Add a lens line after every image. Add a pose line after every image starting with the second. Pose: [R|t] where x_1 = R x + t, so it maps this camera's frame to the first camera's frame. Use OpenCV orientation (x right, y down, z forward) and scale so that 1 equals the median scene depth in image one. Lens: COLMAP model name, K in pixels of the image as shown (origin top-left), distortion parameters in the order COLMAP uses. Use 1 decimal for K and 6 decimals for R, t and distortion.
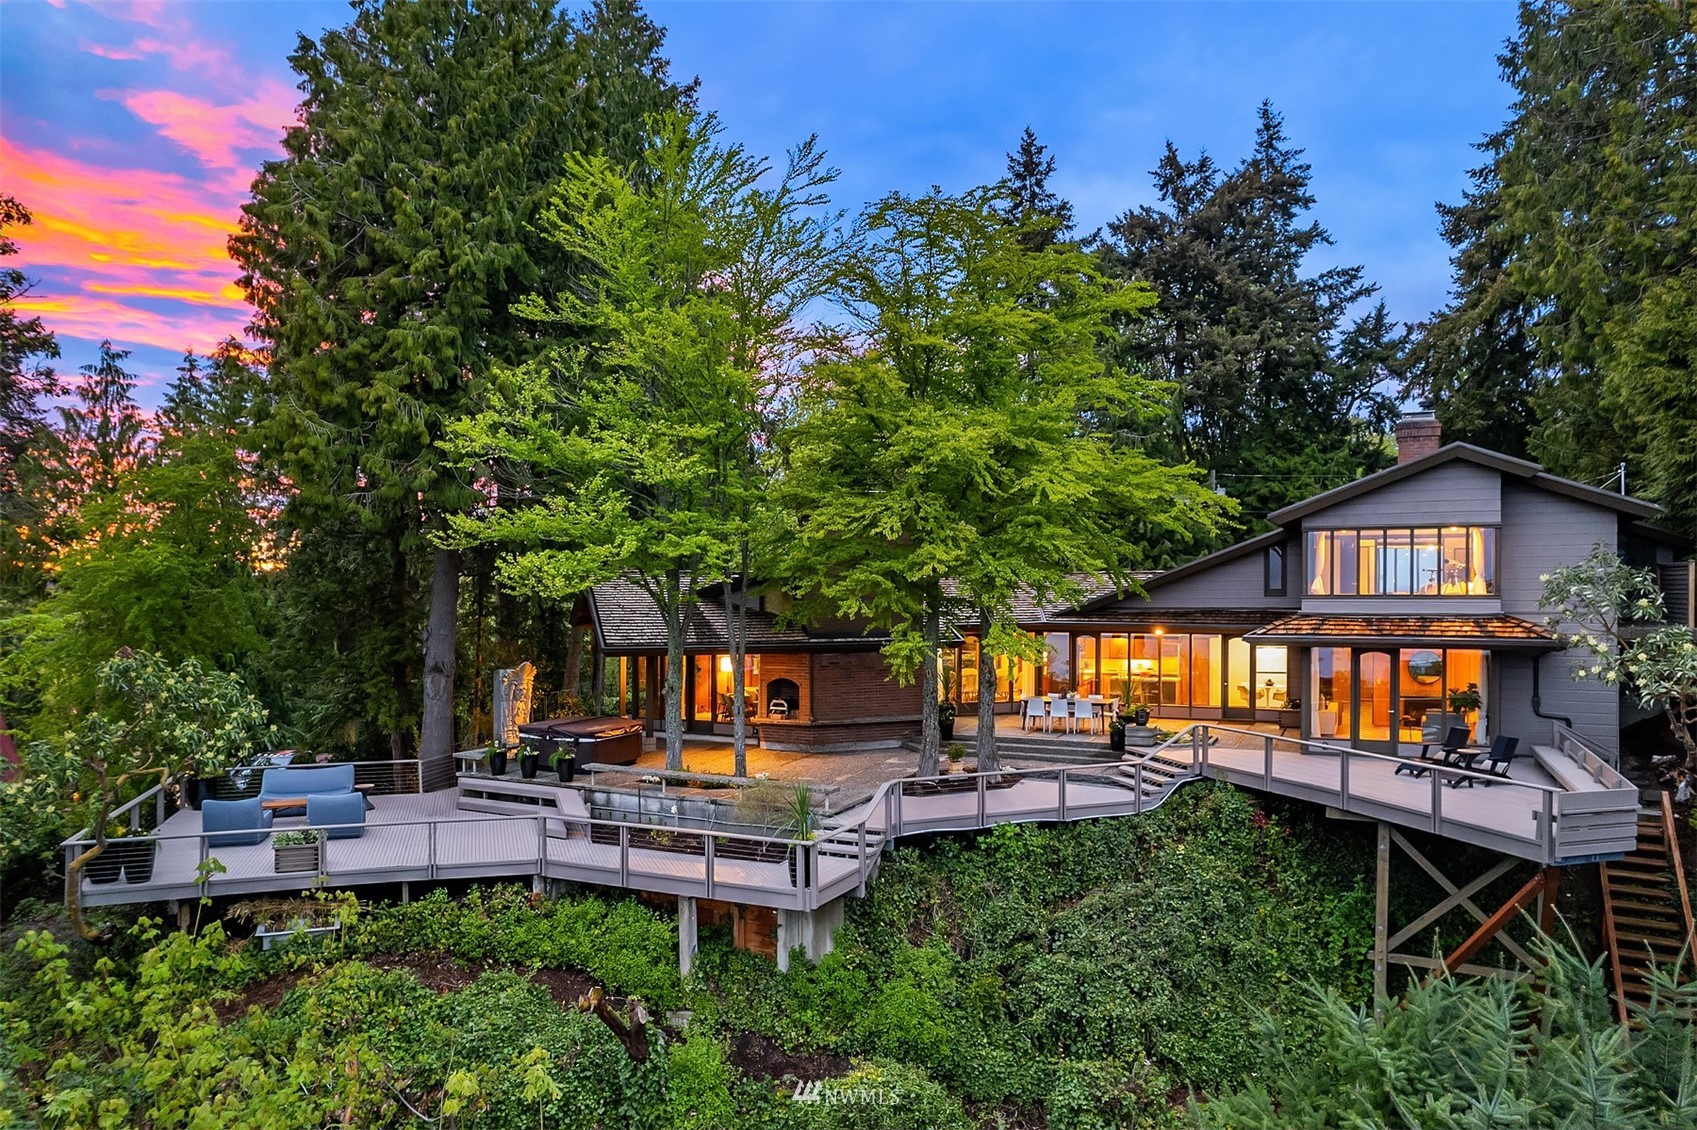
lens RADIAL K [[1088.6, 0, 848.5], [0, 1088.6, 565.0], [0, 0, 1]] dist [-0.059097, 0.002327]
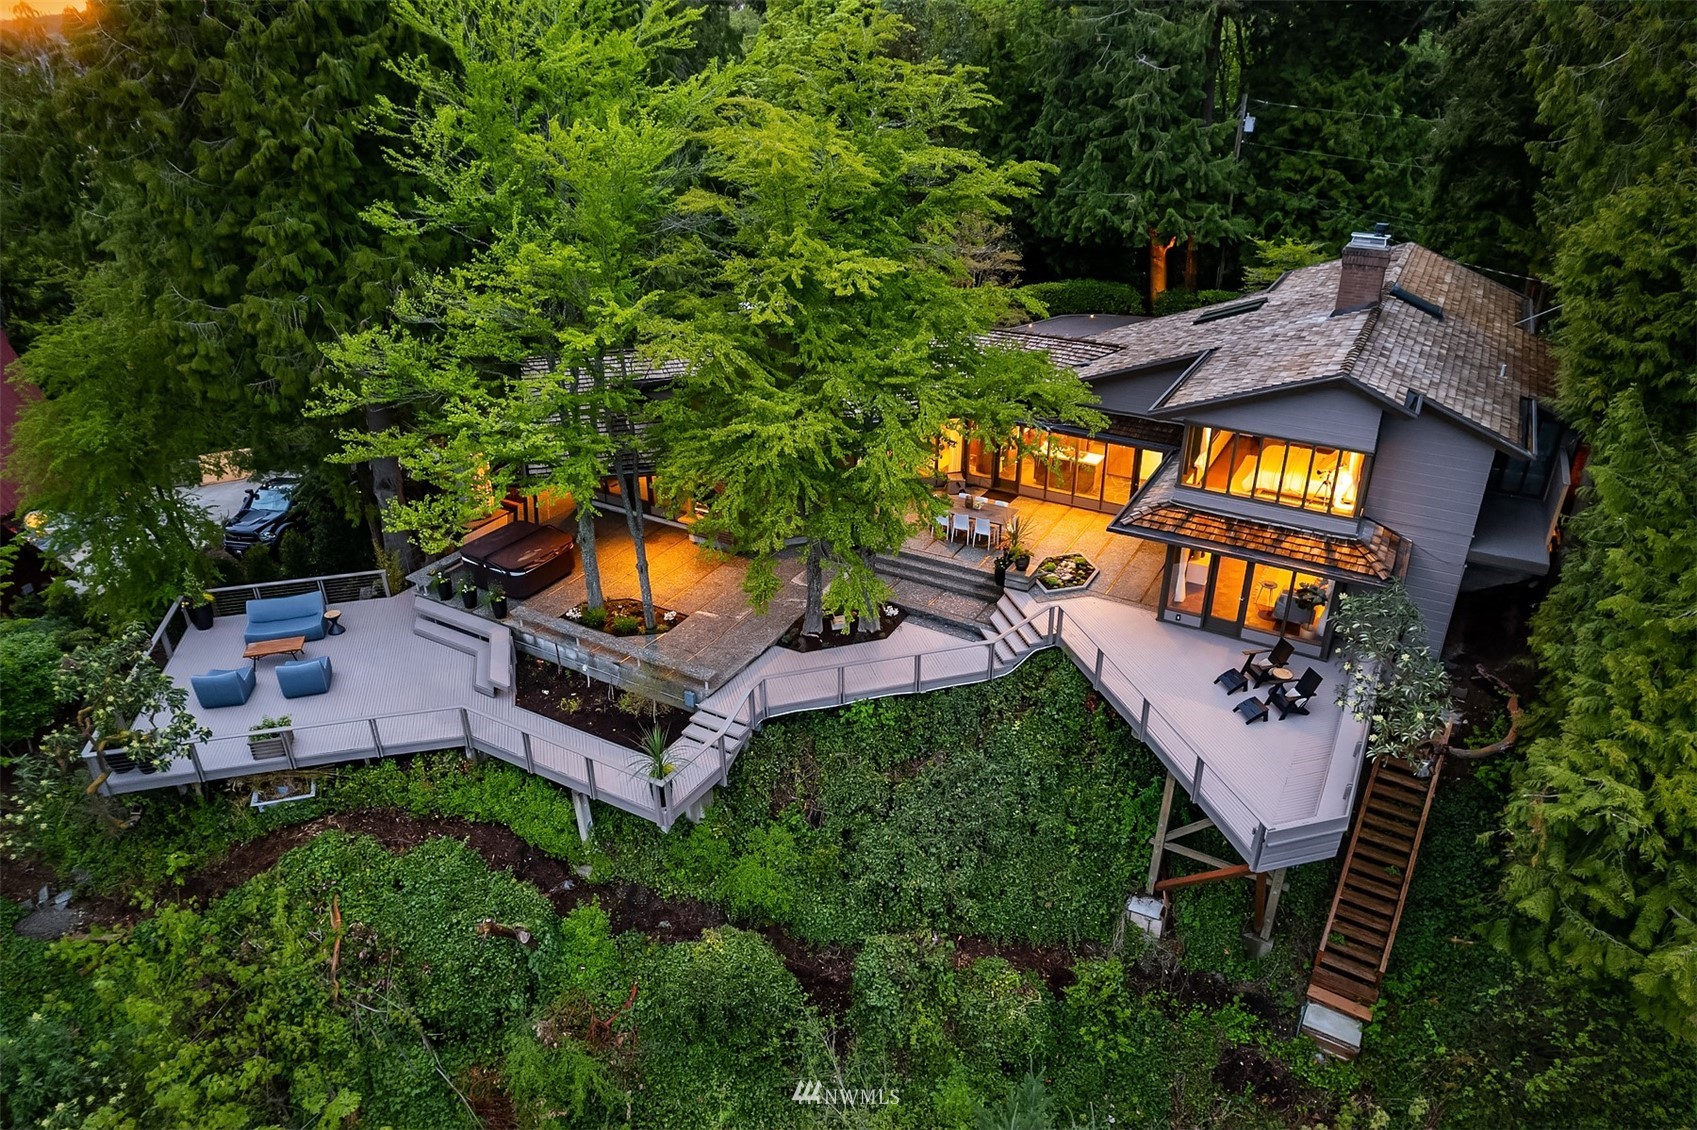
lens RADIAL K [[1088.6, 0, 848.5], [0, 1088.6, 565.0], [0, 0, 1]] dist [-0.059097, 0.002327]
pose [[0.997867, 0.020196, -0.062076, 0.216247], [0.010663, 0.887742, 0.460218, -0.458906], [0.064402, -0.459899, 0.885633, 0.048830]]
